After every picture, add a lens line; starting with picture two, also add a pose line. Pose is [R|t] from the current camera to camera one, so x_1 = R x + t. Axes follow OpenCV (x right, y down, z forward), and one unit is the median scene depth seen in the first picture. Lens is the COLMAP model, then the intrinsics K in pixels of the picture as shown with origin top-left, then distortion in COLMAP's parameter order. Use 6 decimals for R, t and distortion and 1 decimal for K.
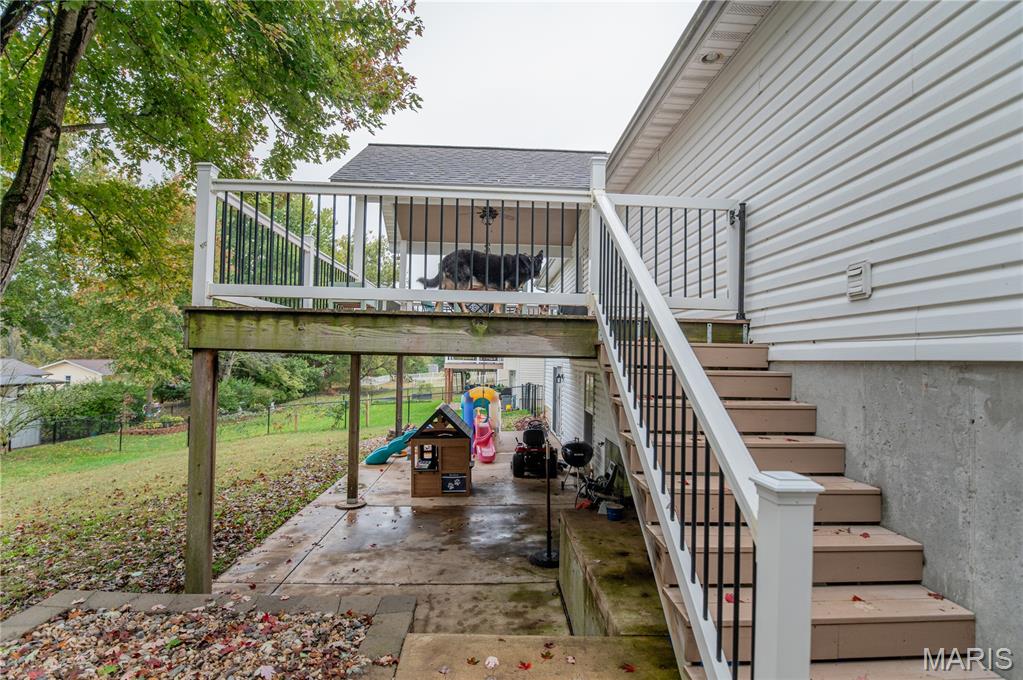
lens RADIAL K [[495.9, 0, 511.5], [0, 495.9, 340.0], [0, 0, 1]] dist [-0.018921, -0.007112]
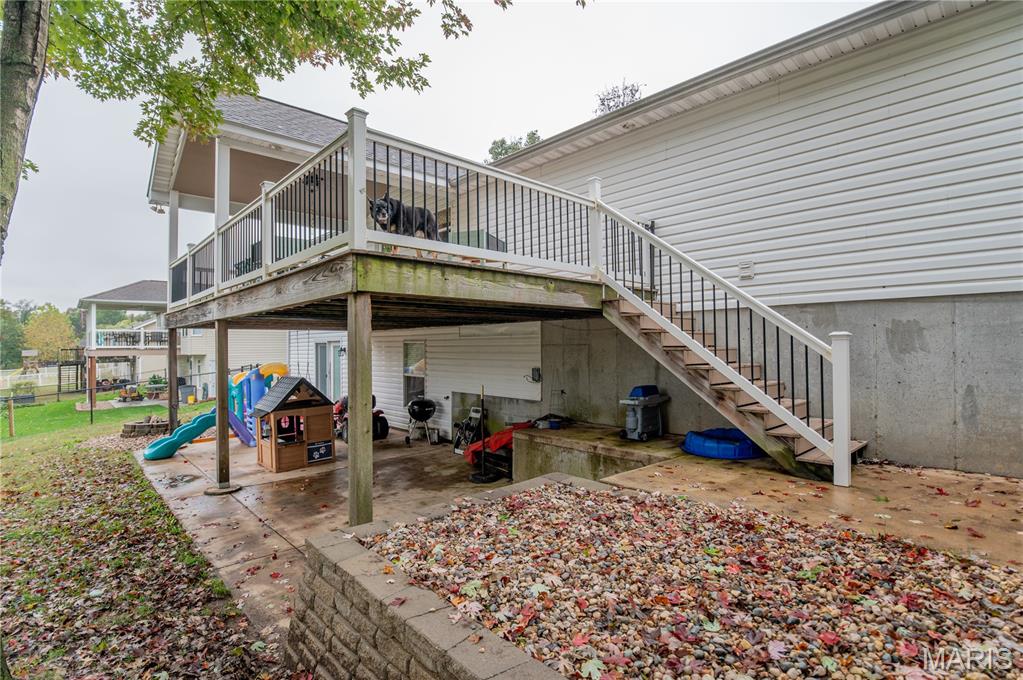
lens RADIAL K [[495.9, 0, 511.5], [0, 495.9, 340.0], [0, 0, 1]] dist [-0.018921, -0.007112]
pose [[0.761802, -0.018963, 0.647532, -1.057234], [0.000473, 0.999587, 0.028717, 0.087510], [-0.647809, -0.021571, 0.761497, 0.008521]]
